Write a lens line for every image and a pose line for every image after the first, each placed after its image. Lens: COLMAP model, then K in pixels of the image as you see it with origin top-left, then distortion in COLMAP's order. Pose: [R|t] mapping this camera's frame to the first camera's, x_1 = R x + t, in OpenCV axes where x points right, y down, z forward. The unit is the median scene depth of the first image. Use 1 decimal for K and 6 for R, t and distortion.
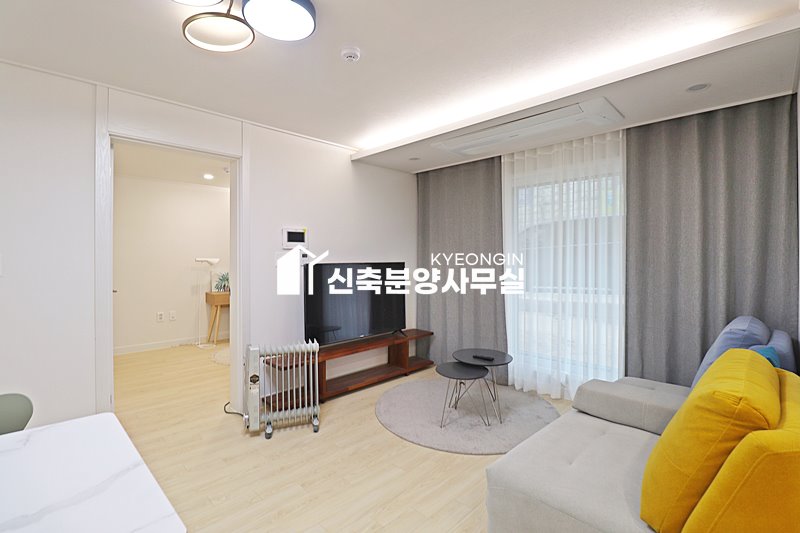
lens RADIAL K [[375.1, 0, 403.5], [0, 375.1, 257.9], [0, 0, 1]] dist [-0.031408, -0.000485]
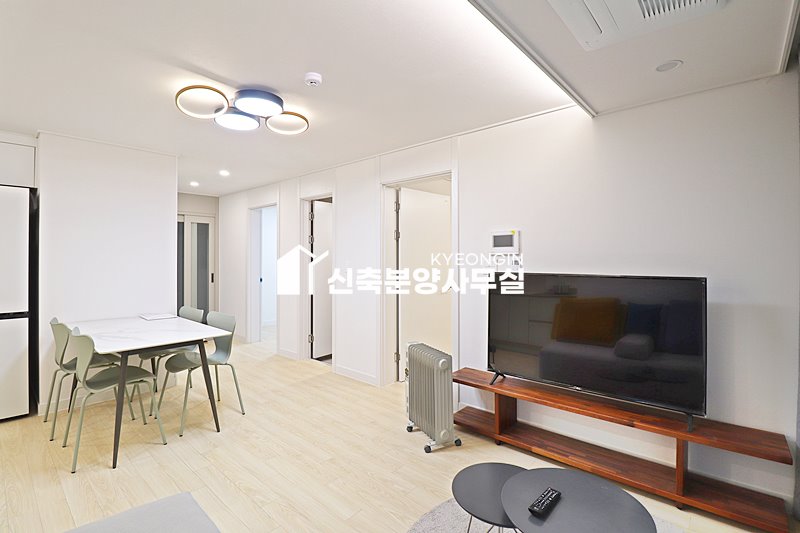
lens RADIAL K [[375.1, 0, 403.5], [0, 375.1, 257.9], [0, 0, 1]] dist [-0.031408, -0.000485]
pose [[0.028227, -0.008734, -0.999563, 0.578452], [-0.005566, 0.999945, -0.008895, -0.008086], [0.999586, 0.005815, 0.028177, 0.754563]]
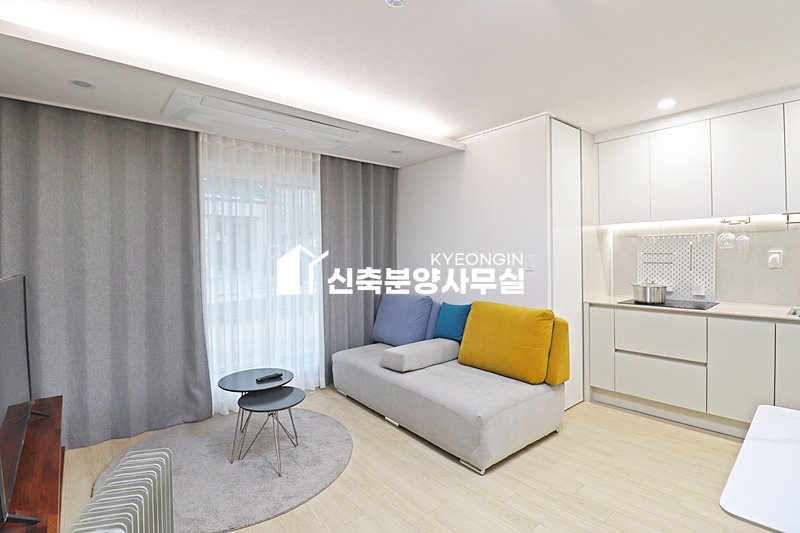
lens RADIAL K [[375.1, 0, 403.5], [0, 375.1, 257.9], [0, 0, 1]] dist [-0.031408, -0.000485]
pose [[0.065448, -0.004013, 0.997848, -0.557537], [0.014086, 0.999896, 0.003097, -0.002853], [-0.997757, 0.013853, 0.065498, 0.579933]]
